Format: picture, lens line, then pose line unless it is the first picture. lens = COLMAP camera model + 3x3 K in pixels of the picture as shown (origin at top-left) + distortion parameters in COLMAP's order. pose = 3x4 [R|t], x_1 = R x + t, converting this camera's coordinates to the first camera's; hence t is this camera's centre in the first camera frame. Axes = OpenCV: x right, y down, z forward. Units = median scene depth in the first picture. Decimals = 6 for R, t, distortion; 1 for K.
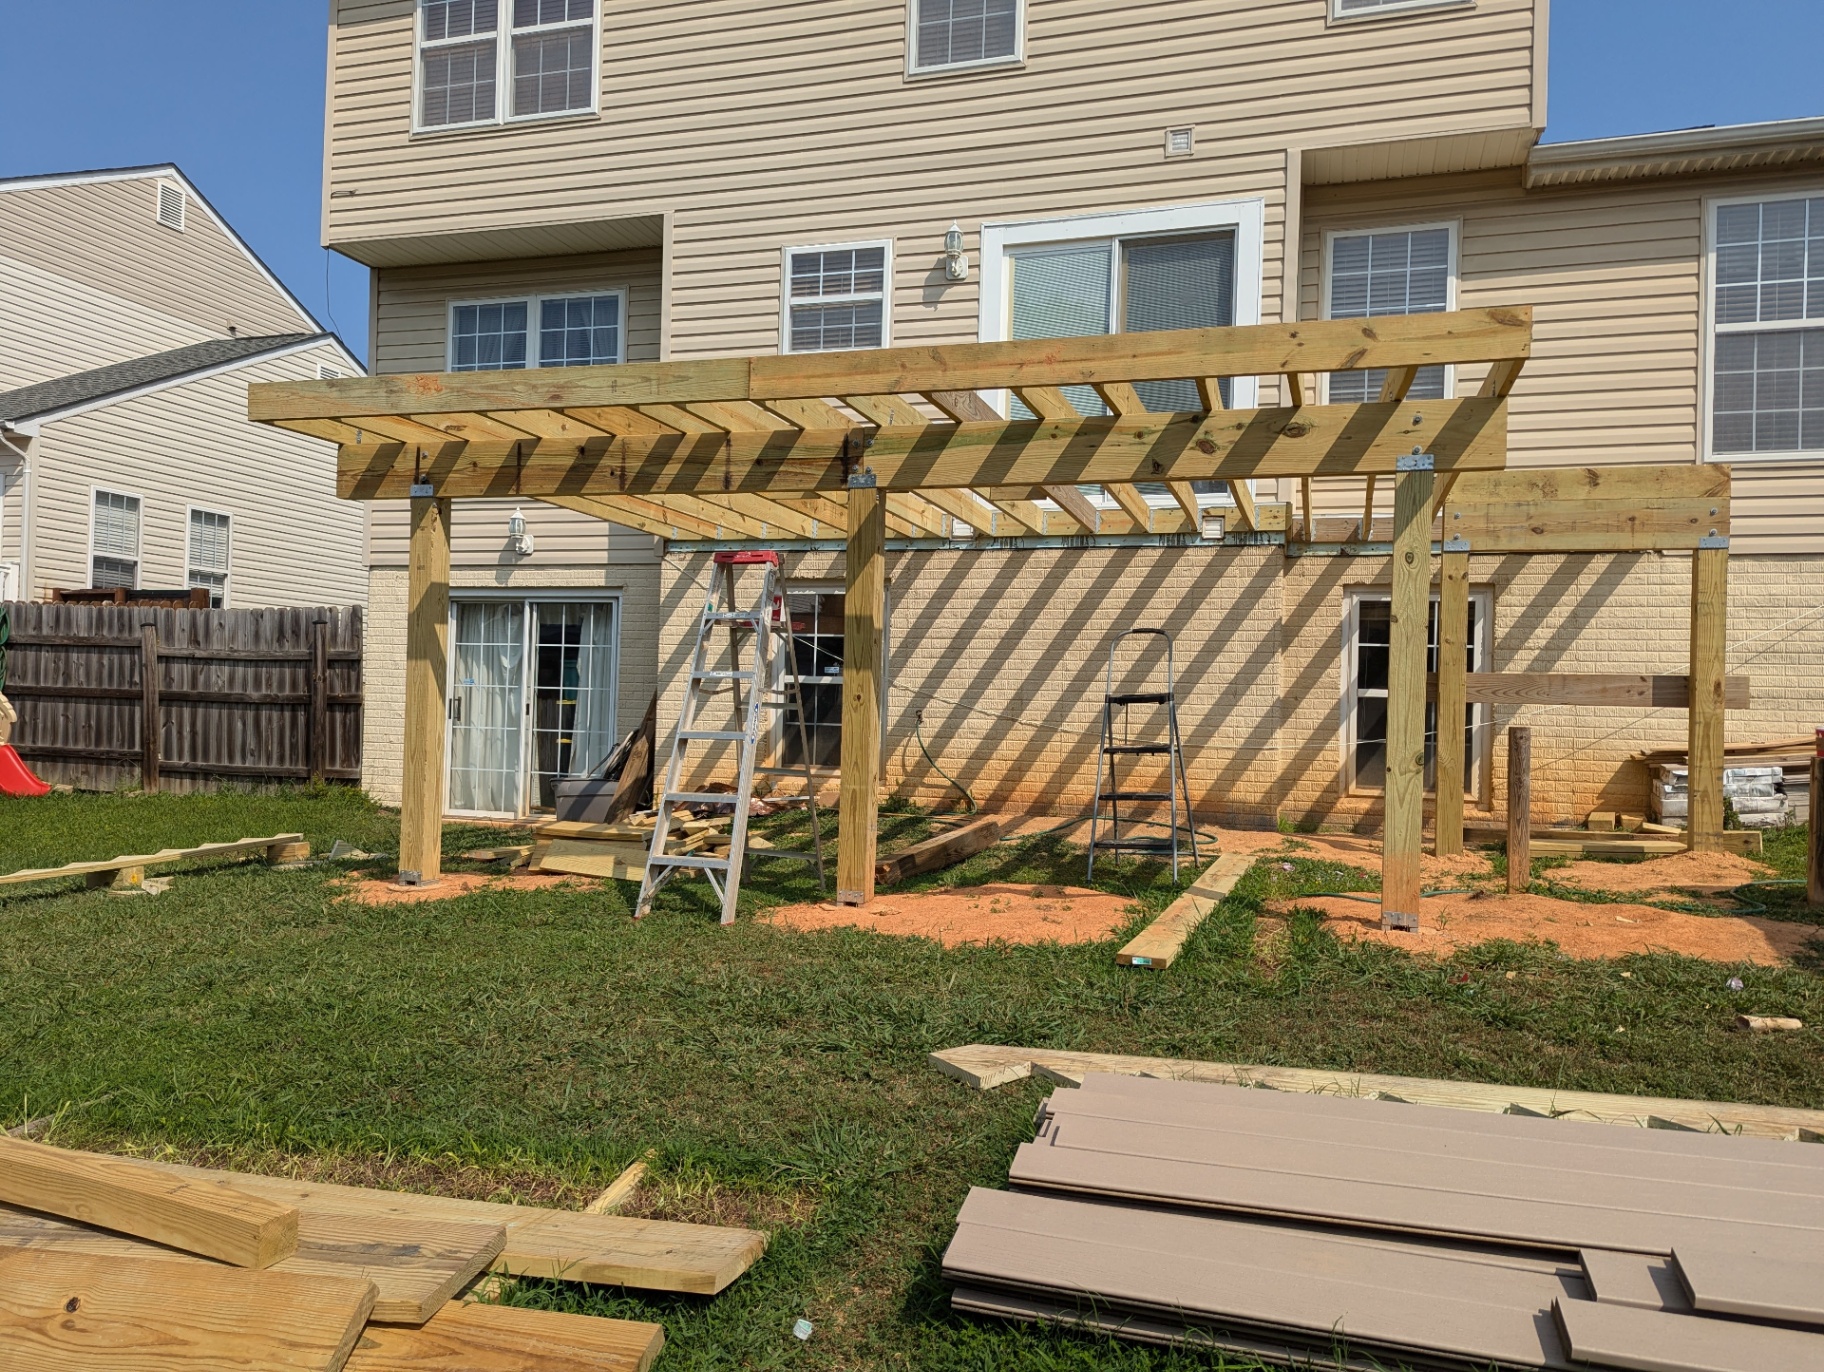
lens RADIAL K [[1275.6, 0, 912.0], [0, 1275.6, 686.0], [0, 0, 1]] dist [0.039620, -0.001543]
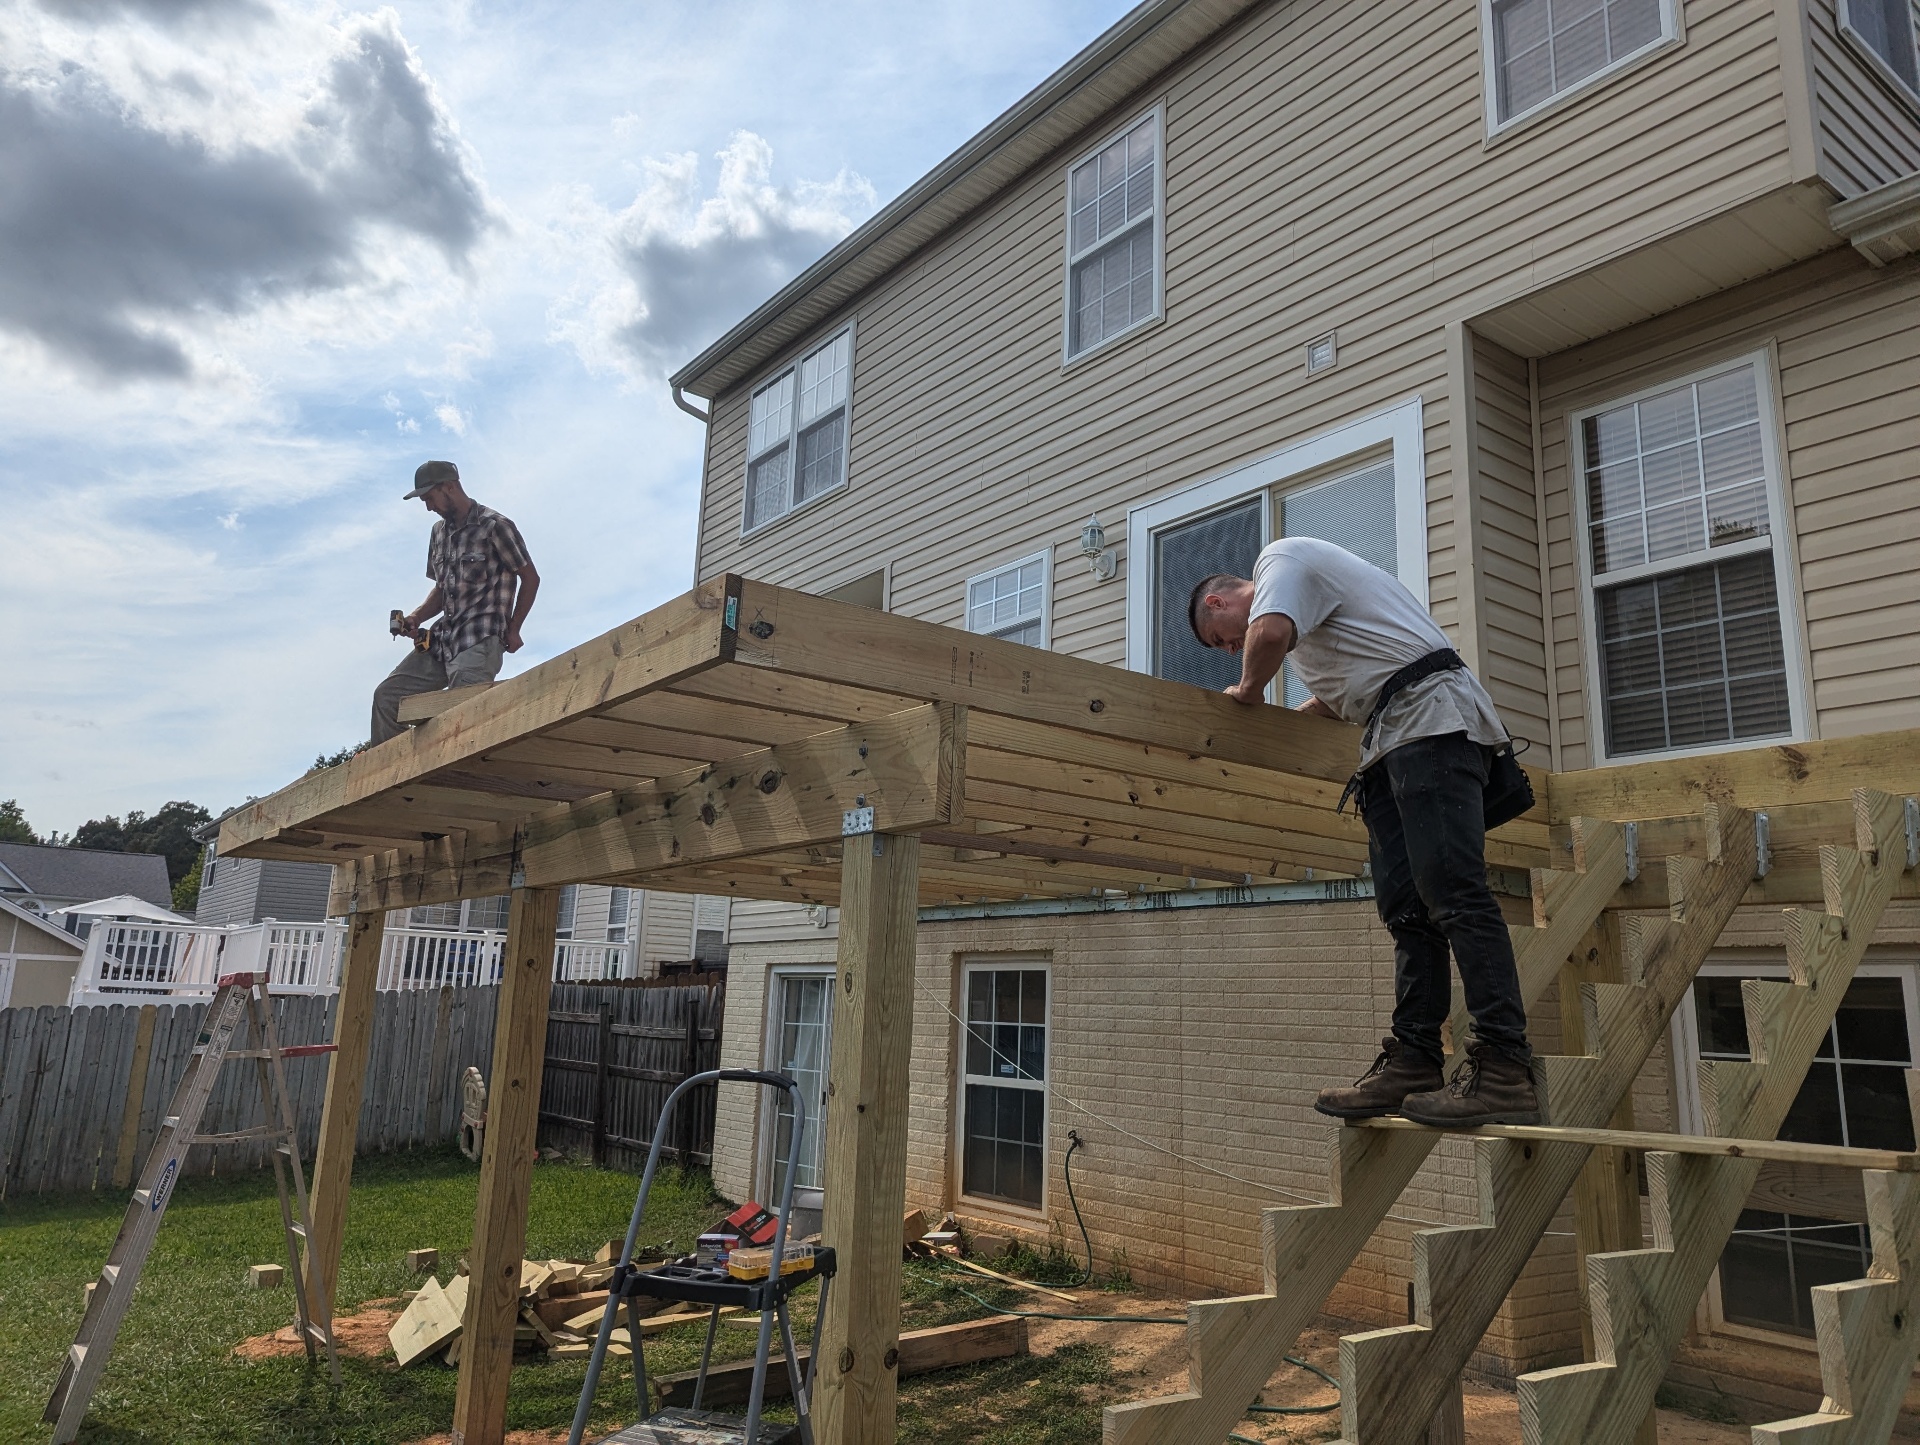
lens RADIAL K [[1342.7, 0, 960.0], [0, 1342.7, 722.5], [0, 0, 1]] dist [0.039620, -0.001543]
pose [[0.821413, -0.124179, -0.556651, 0.459234], [0.003060, 0.976955, -0.213425, -0.049855], [0.570326, 0.173607, 0.802863, 0.297721]]
